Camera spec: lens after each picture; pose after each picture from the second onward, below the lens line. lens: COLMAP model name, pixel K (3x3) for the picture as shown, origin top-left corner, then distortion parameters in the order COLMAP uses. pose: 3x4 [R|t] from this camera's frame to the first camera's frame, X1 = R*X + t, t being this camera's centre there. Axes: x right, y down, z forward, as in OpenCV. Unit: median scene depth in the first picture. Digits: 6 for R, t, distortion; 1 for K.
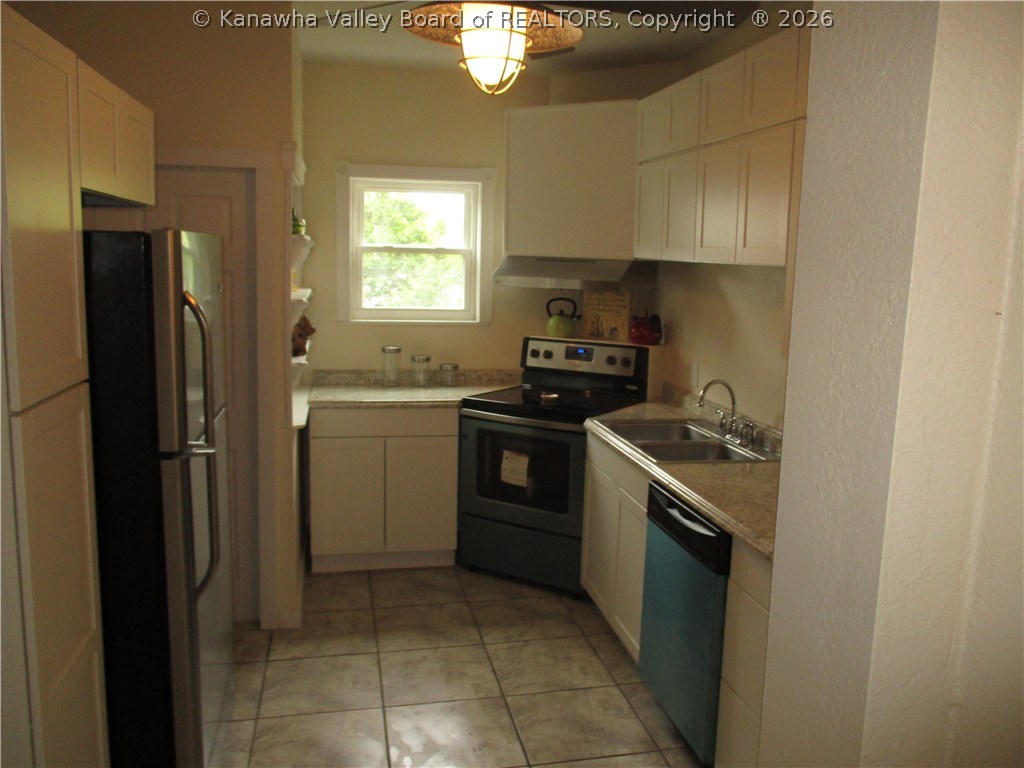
lens RADIAL K [[855.5, 0, 510.6], [0, 855.5, 382.1], [0, 0, 1]] dist [-0.046854, -0.002253]
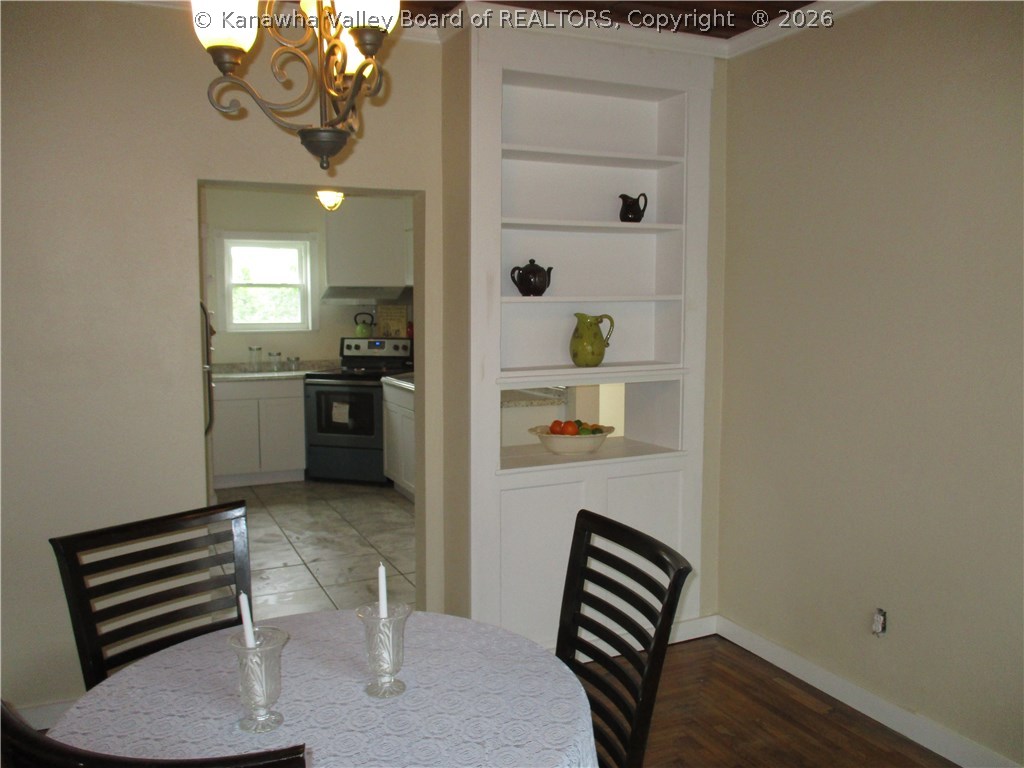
lens RADIAL K [[855.5, 0, 512.5], [0, 855.5, 386.2], [0, 0, 1]] dist [-0.046854, -0.002253]
pose [[0.972302, -0.048579, 0.228625, -0.043535], [0.059586, 0.997361, -0.041484, 0.127308], [-0.226006, 0.053957, 0.972630, -0.635080]]
